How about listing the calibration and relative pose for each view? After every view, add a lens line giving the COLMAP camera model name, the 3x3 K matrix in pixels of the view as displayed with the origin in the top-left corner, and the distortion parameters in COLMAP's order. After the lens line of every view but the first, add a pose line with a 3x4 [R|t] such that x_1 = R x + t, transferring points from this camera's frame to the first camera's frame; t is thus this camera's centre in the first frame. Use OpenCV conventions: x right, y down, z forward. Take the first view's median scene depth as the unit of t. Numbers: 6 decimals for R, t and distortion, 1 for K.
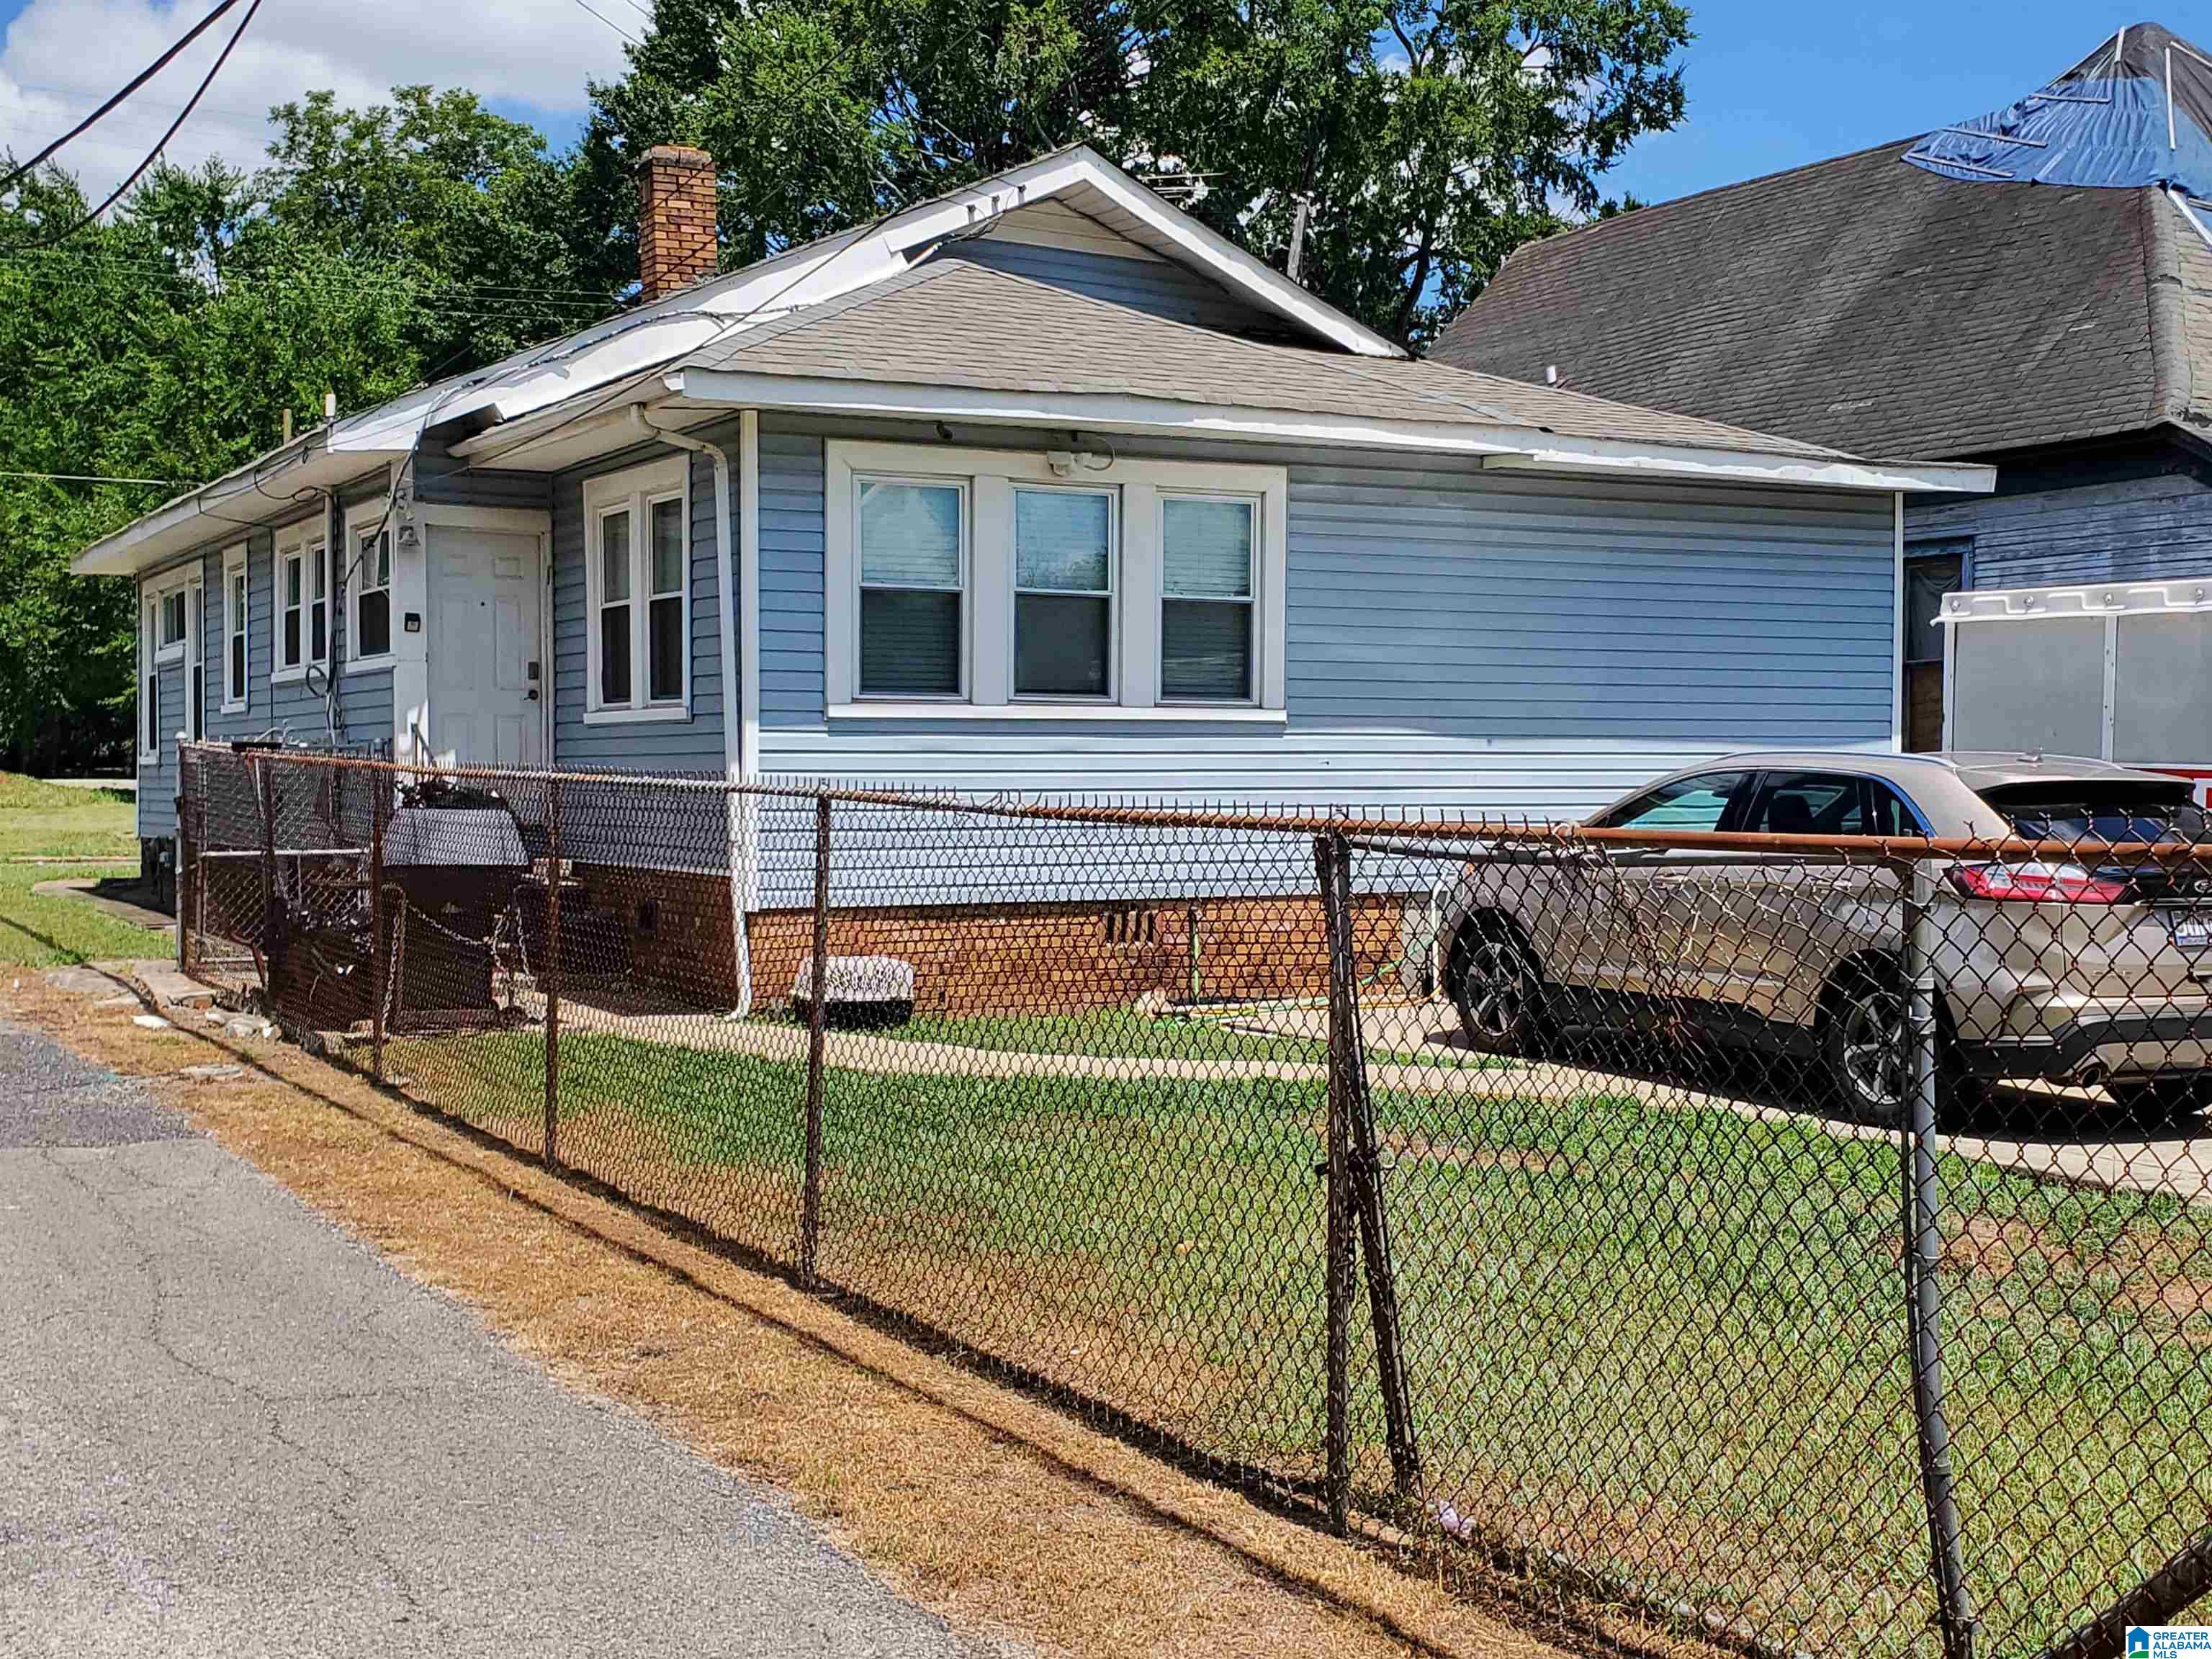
lens RADIAL K [[2914.1, 0, 1121.2], [0, 2914.1, 880.4], [0, 0, 1]] dist [0.043748, 0.000000]
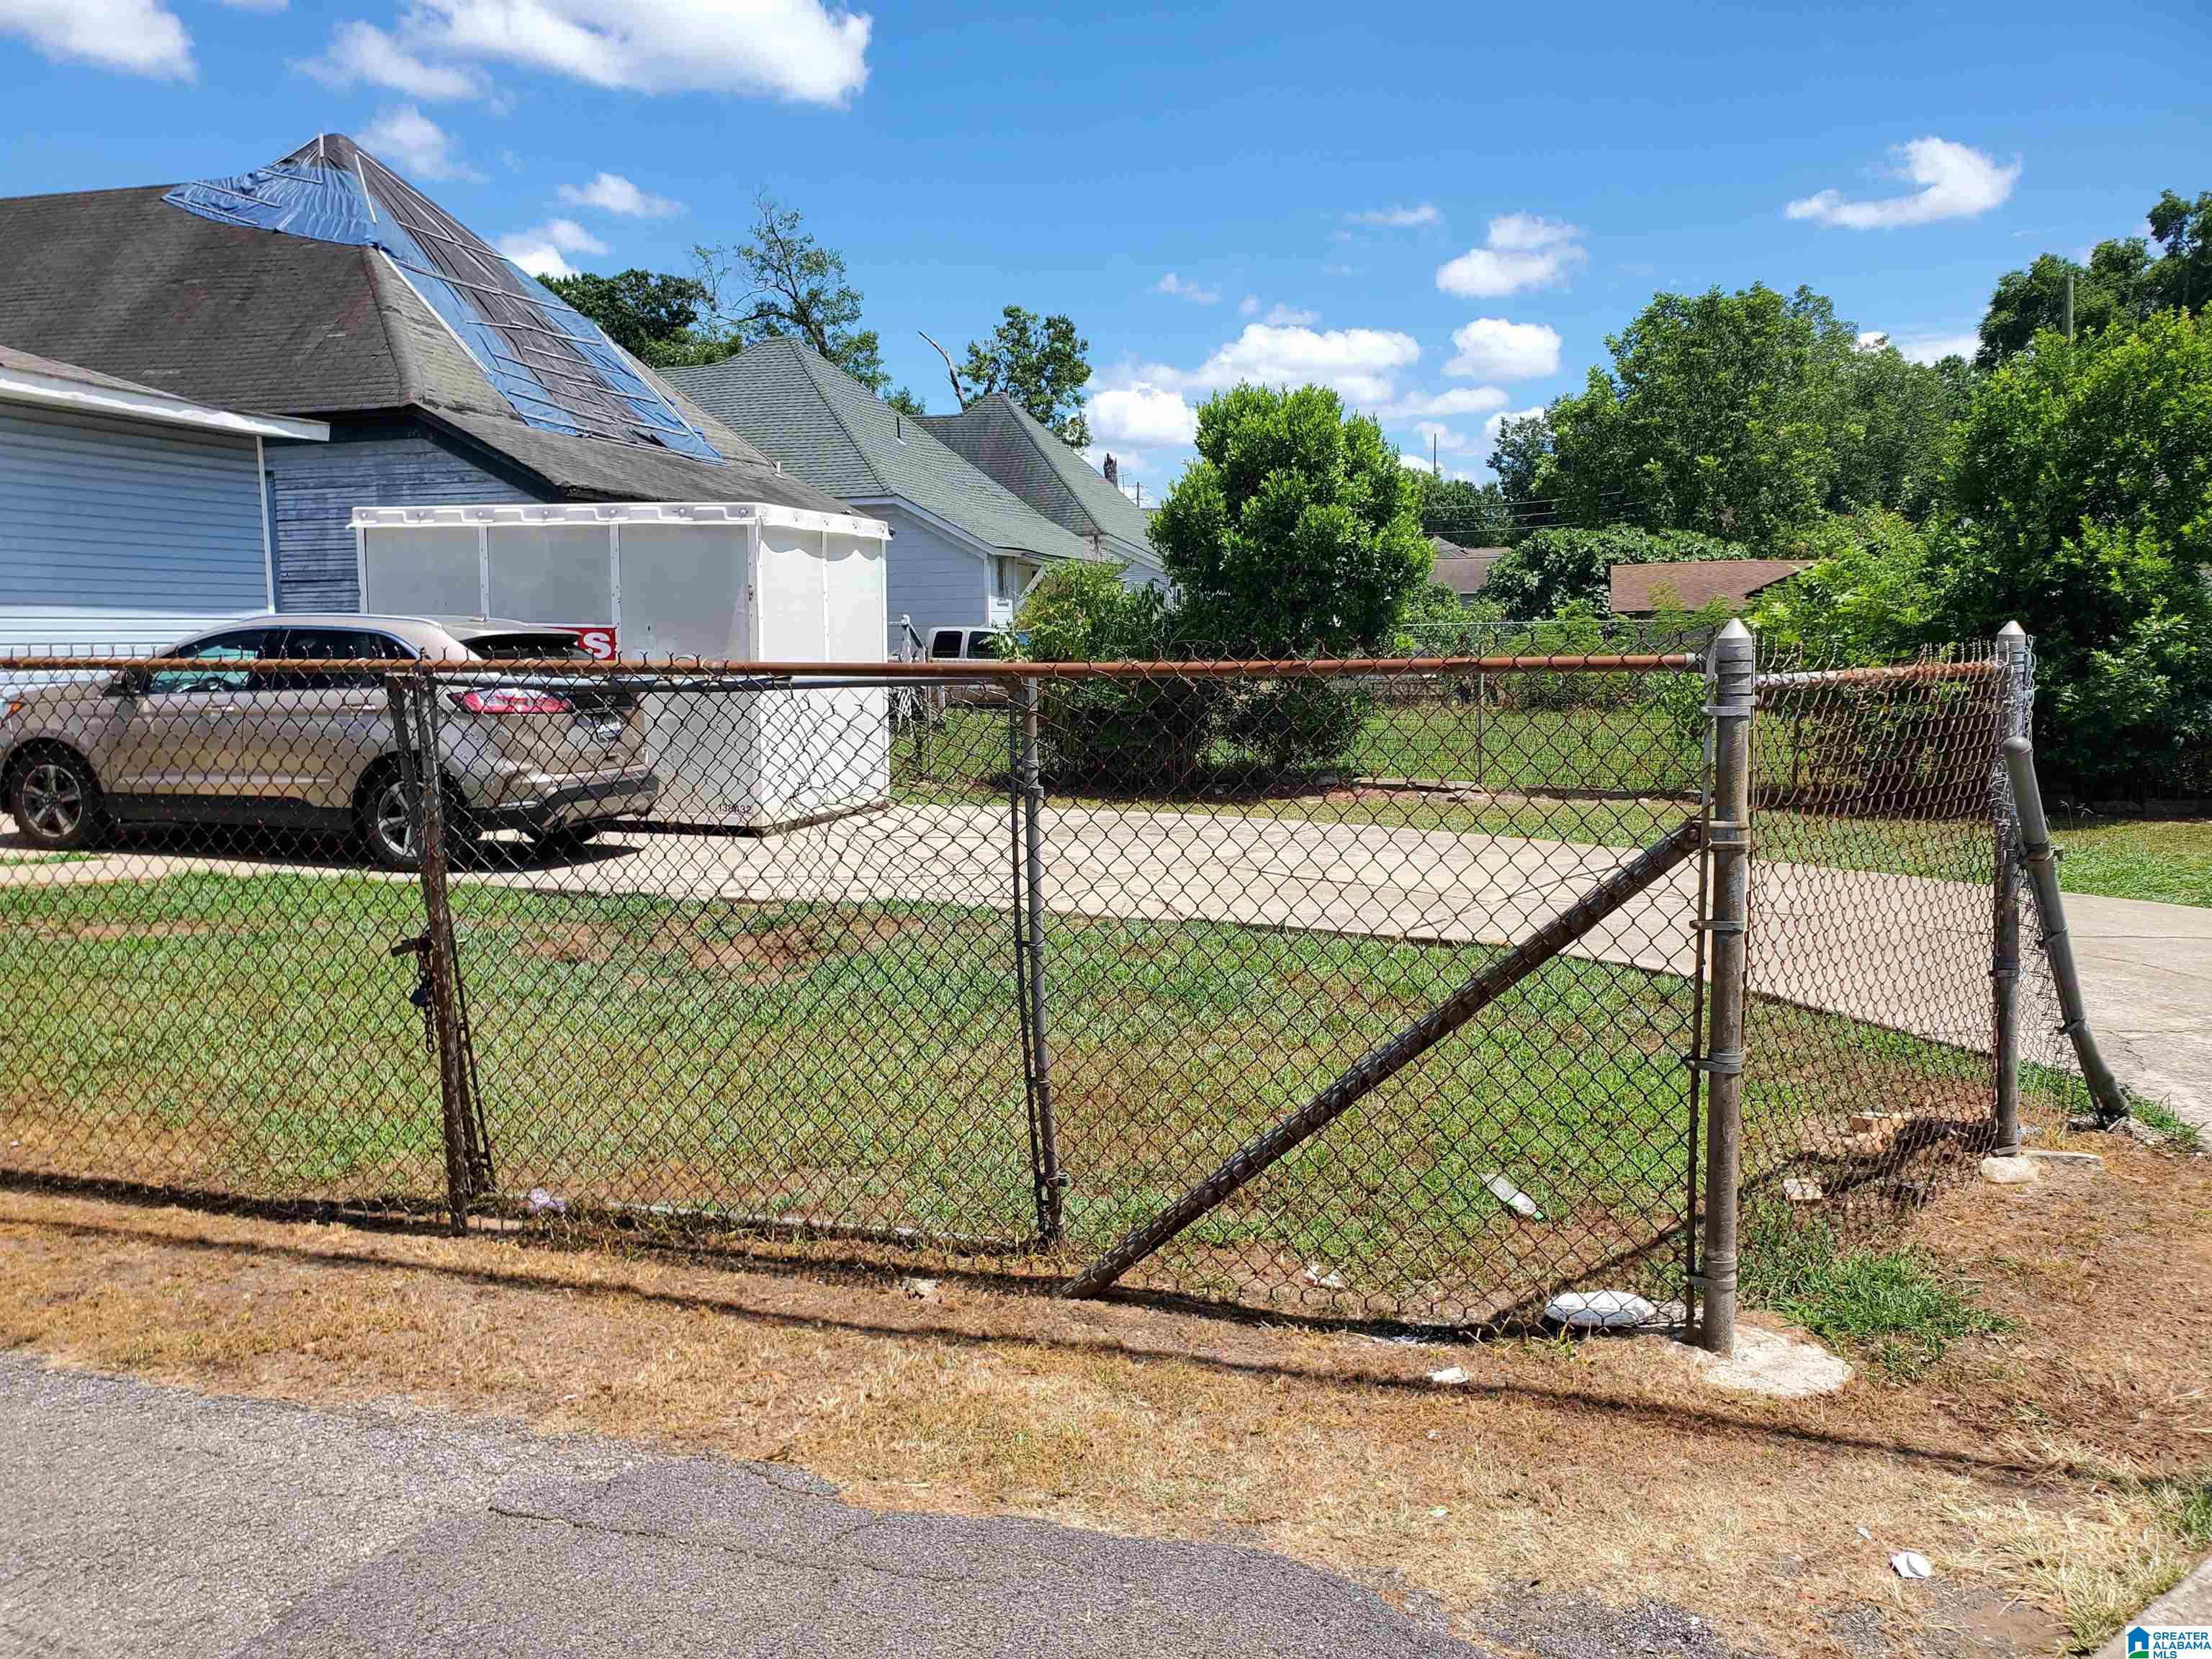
lens RADIAL K [[1745.4, 0, 1126.9], [0, 1745.4, 840.7], [0, 0, 1]] dist [0.030789, -0.025656]
pose [[0.689781, -0.096121, 0.717609, -0.090454], [0.037934, 0.994585, 0.096758, -0.002320], [-0.723024, -0.039520, 0.689692, 0.100697]]
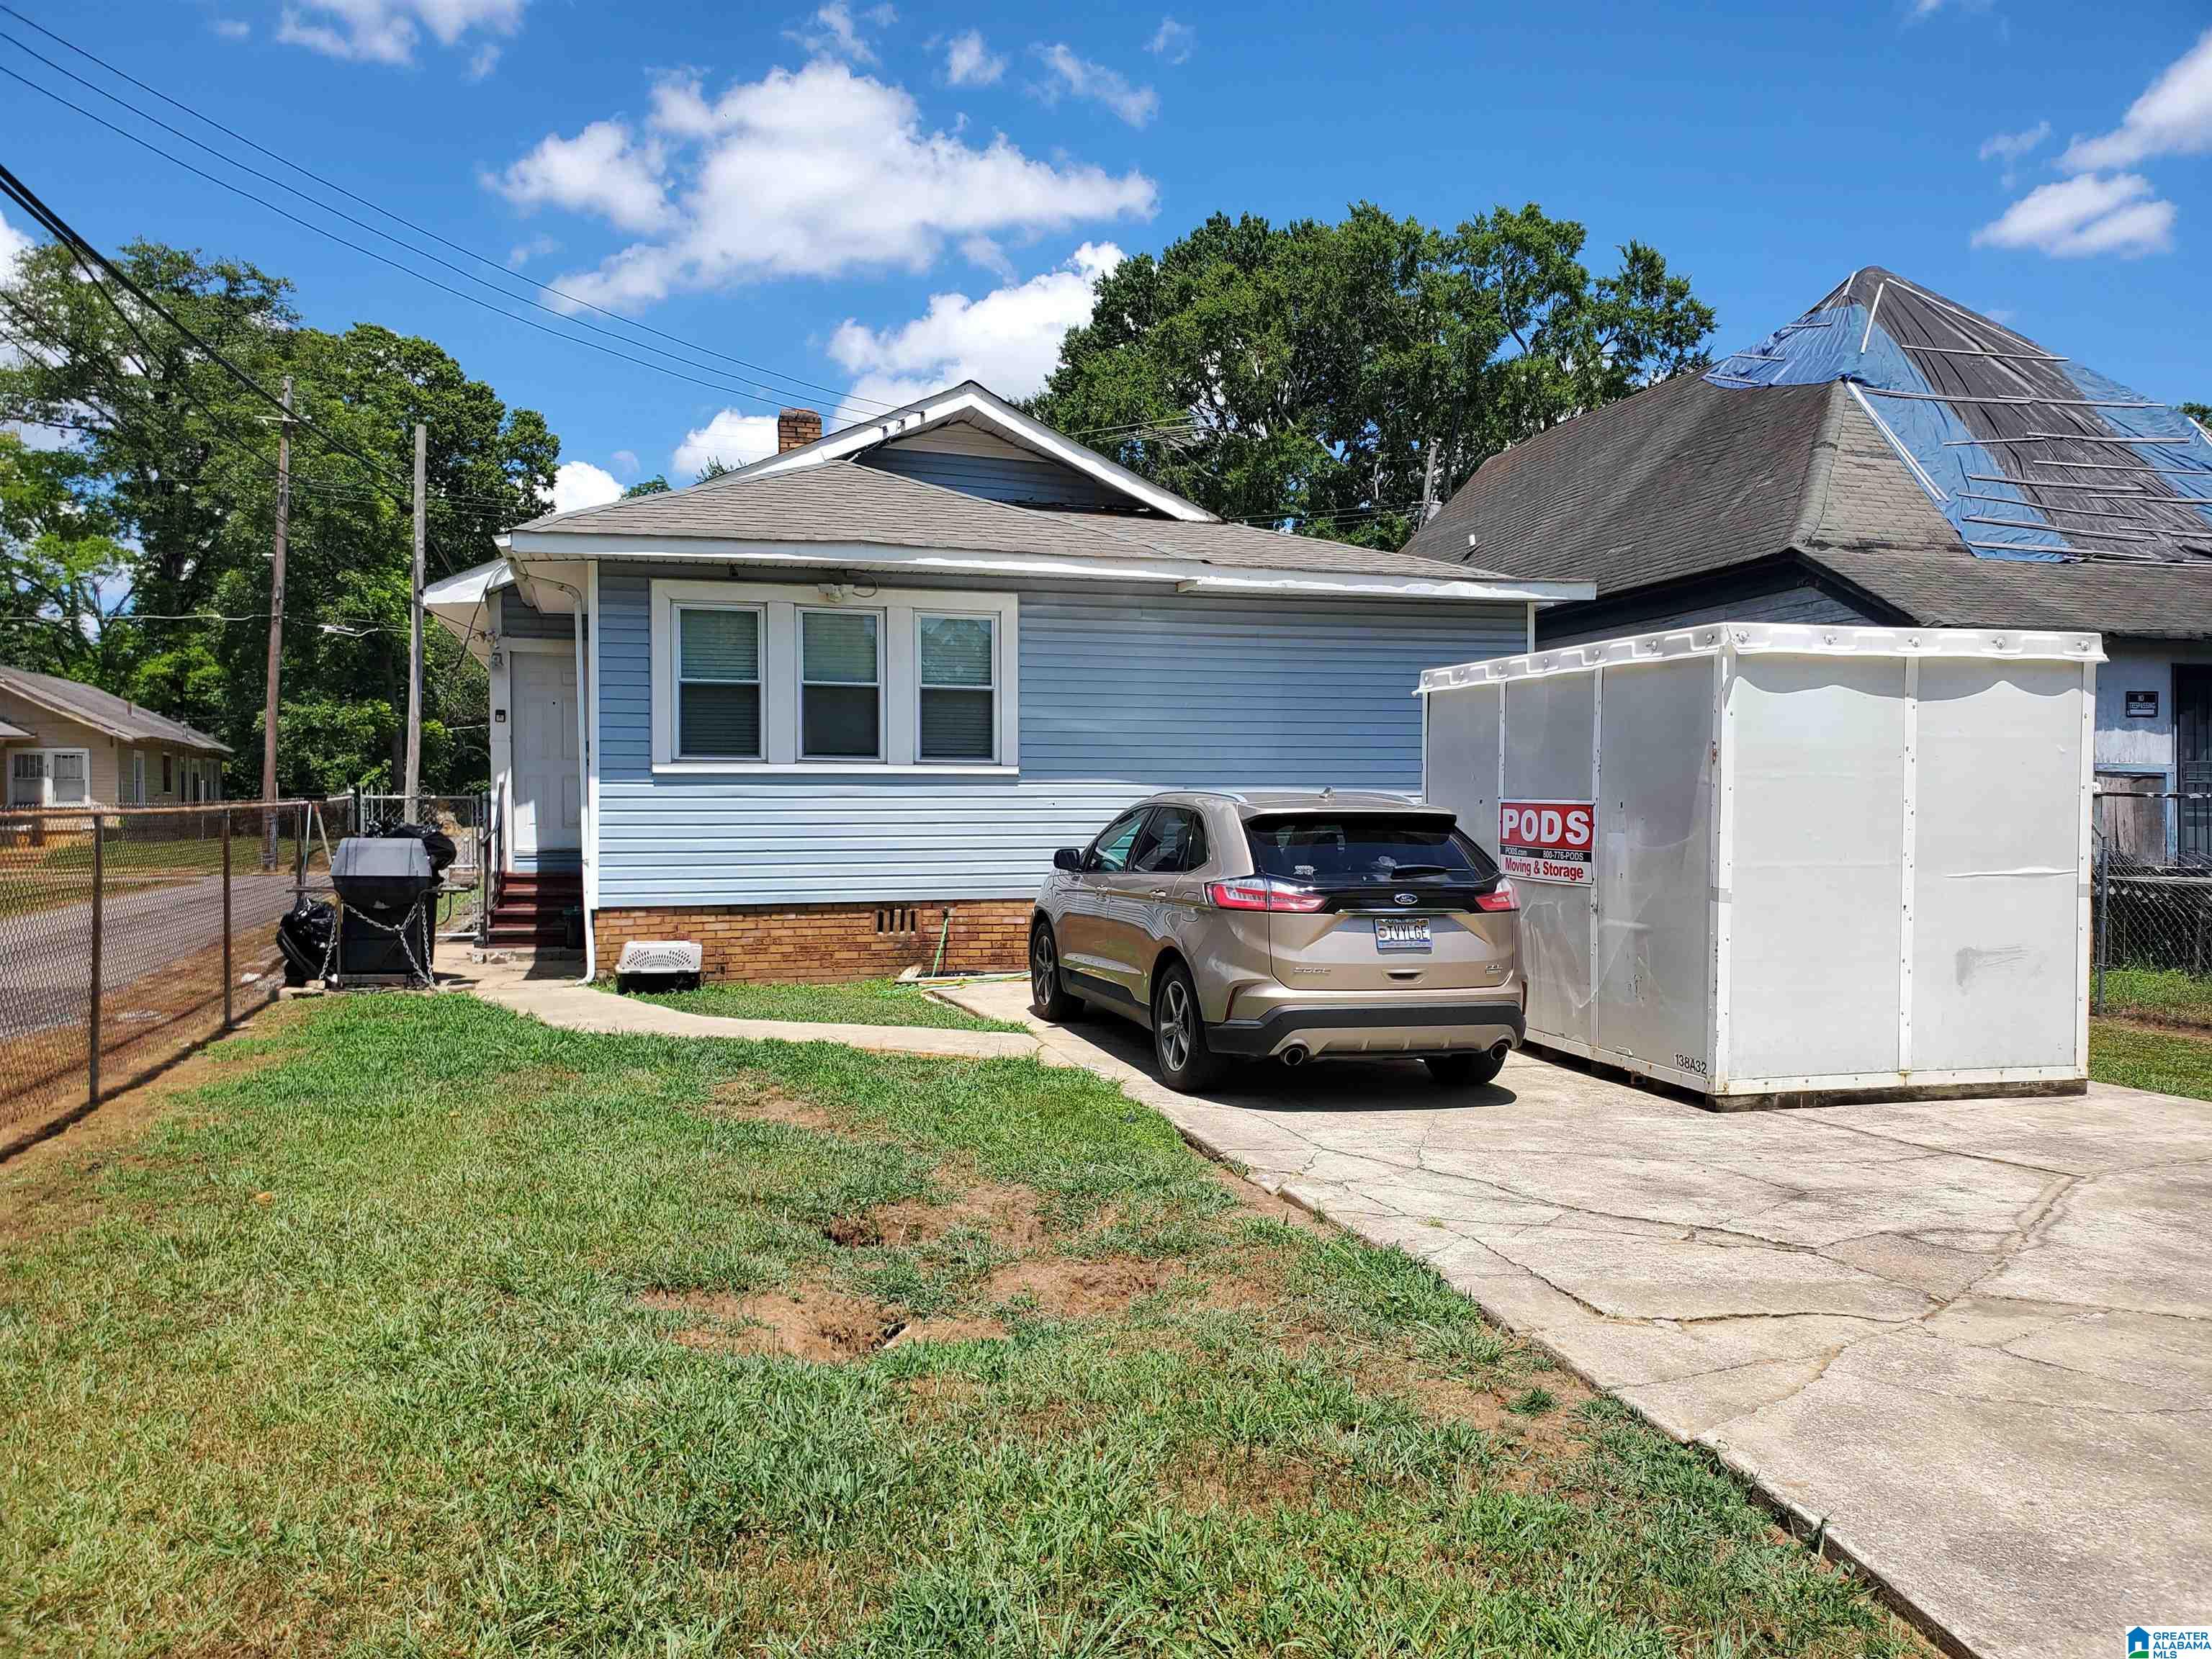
lens RADIAL K [[1745.4, 0, 1113.0], [0, 1745.4, 852.9], [0, 0, 1]] dist [0.030789, -0.025656]
pose [[0.975589, 0.001353, -0.219601, 0.293909], [-0.005449, 0.999822, -0.018050, -0.002197], [0.219538, 0.018806, 0.975423, 0.200708]]
